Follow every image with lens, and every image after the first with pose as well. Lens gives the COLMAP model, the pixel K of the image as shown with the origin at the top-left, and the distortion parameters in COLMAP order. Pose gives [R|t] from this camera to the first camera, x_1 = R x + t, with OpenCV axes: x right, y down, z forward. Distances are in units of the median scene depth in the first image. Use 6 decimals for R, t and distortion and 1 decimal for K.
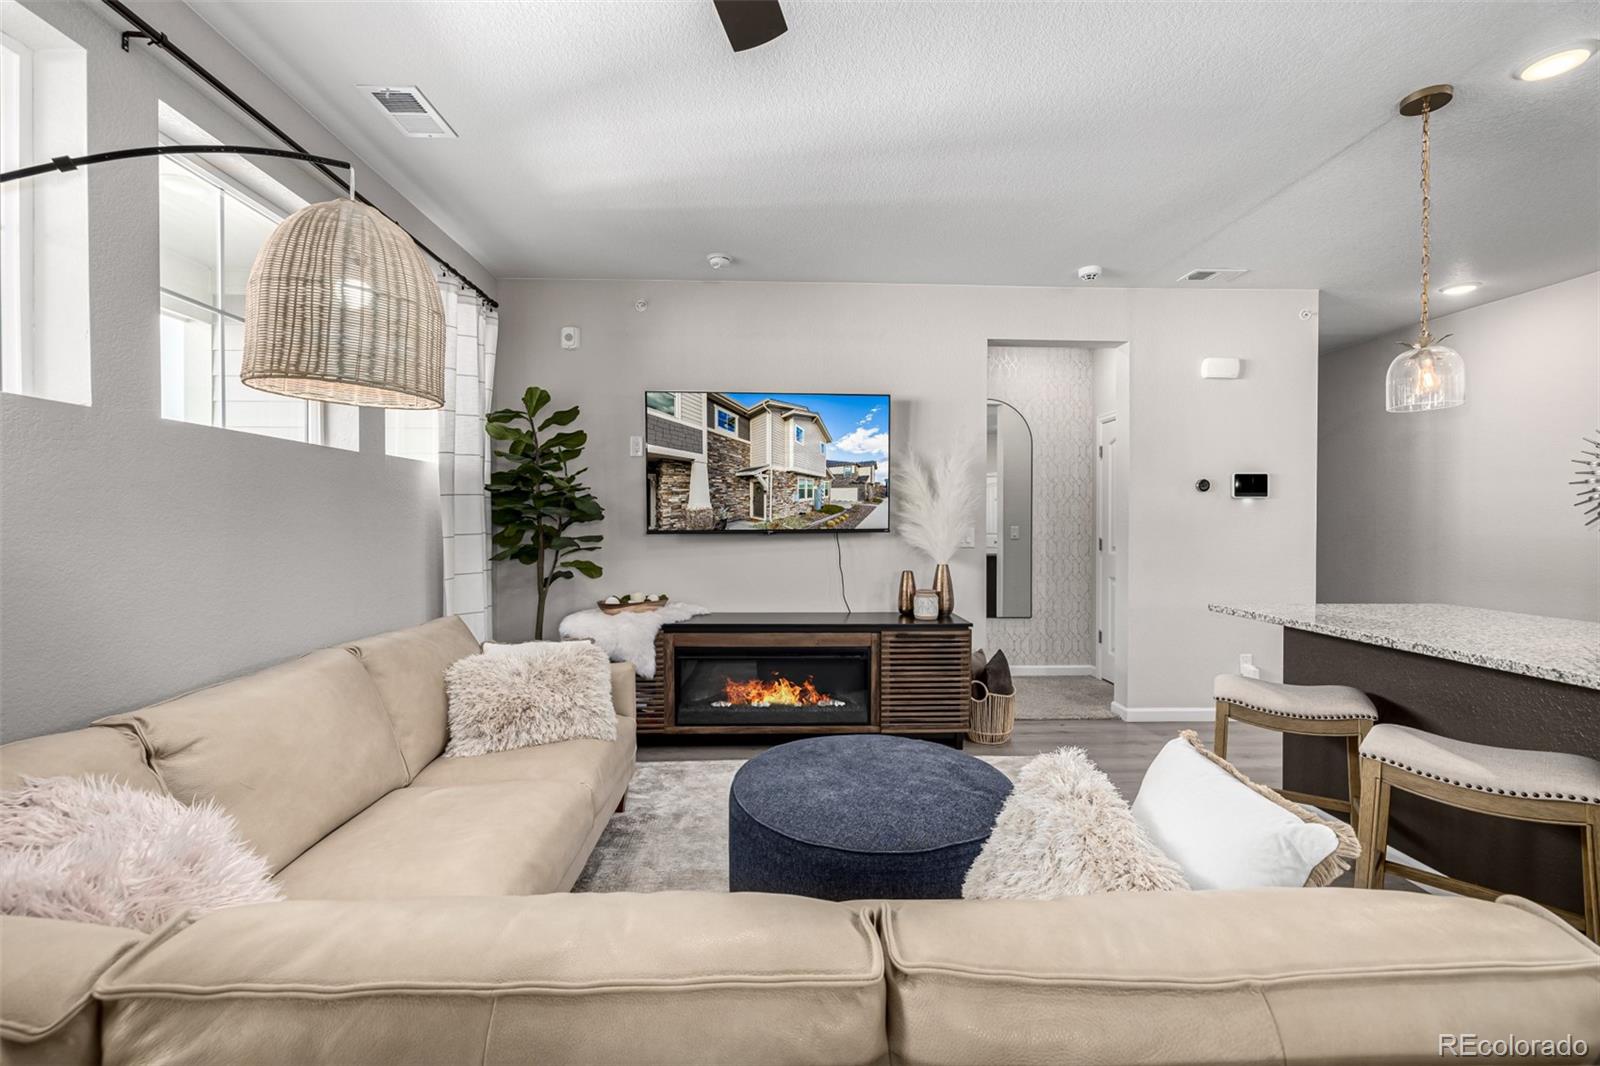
lens RADIAL K [[672.8, 0, 793.9], [0, 672.8, 526.4], [0, 0, 1]] dist [-0.001502, 0.001225]
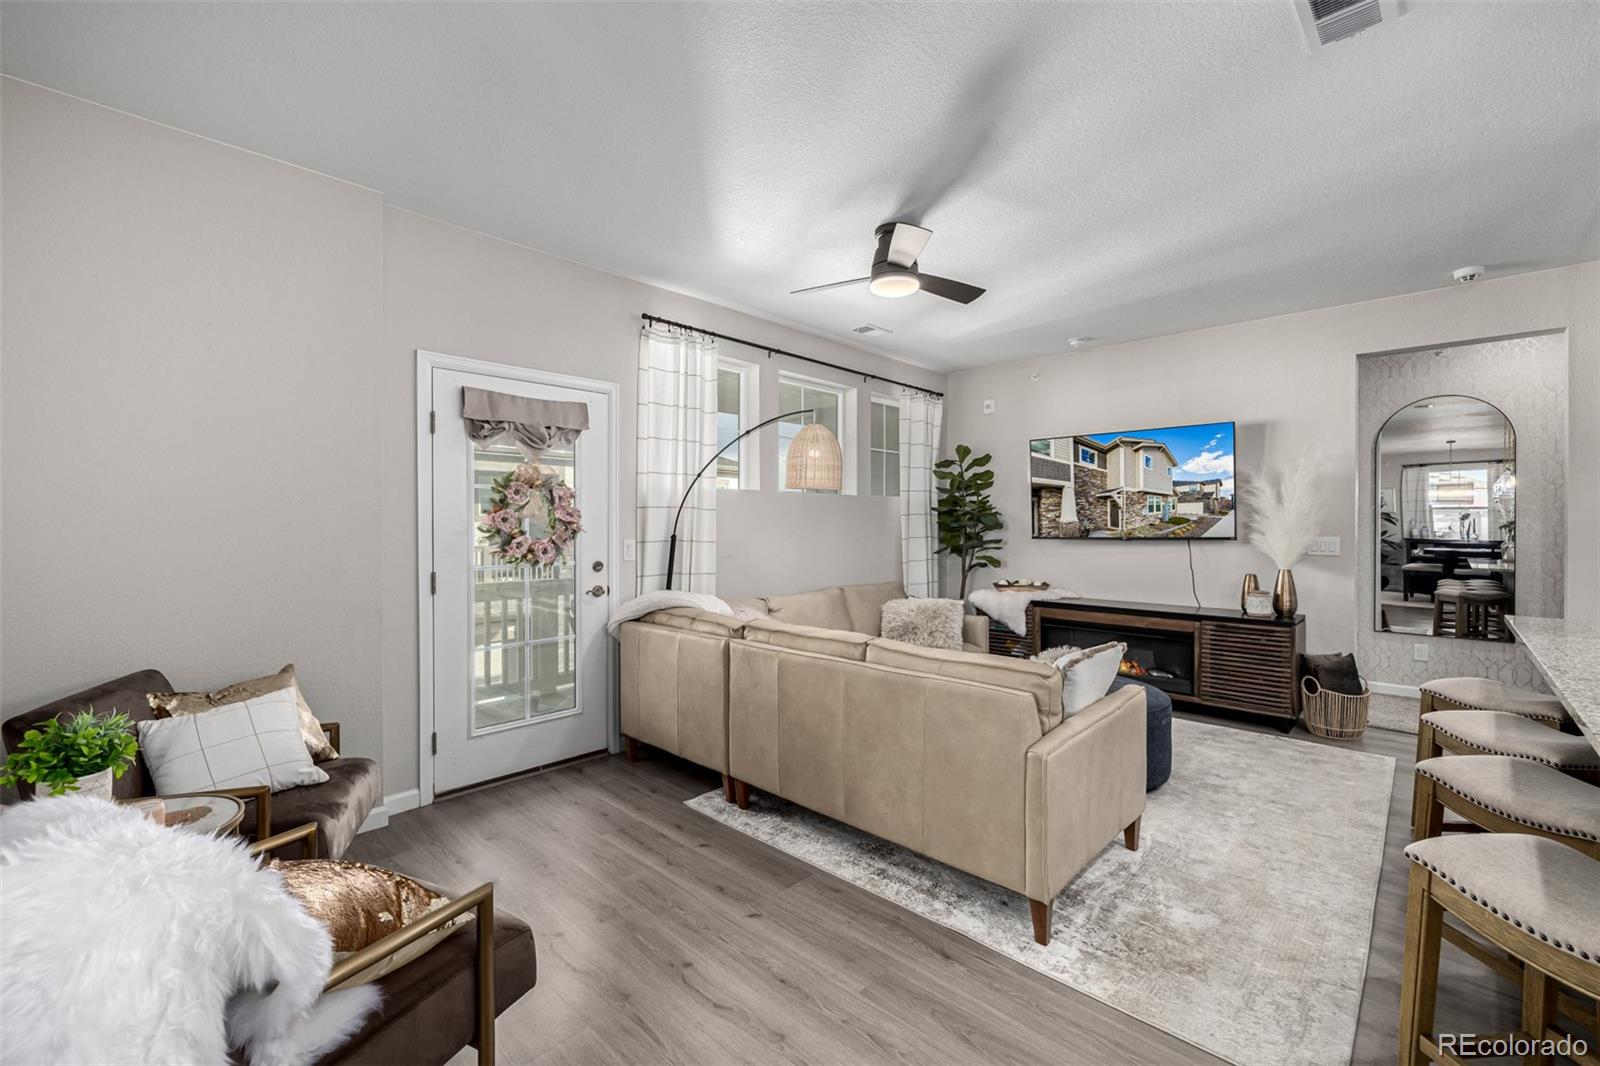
lens RADIAL K [[672.8, 0, 803.5], [0, 672.8, 527.1], [0, 0, 1]] dist [-0.001502, 0.001225]
pose [[0.702325, -0.001961, -0.711854, 0.456469], [-0.003930, 0.999970, -0.006632, -0.003023], [0.711845, 0.007456, 0.702297, -0.351340]]
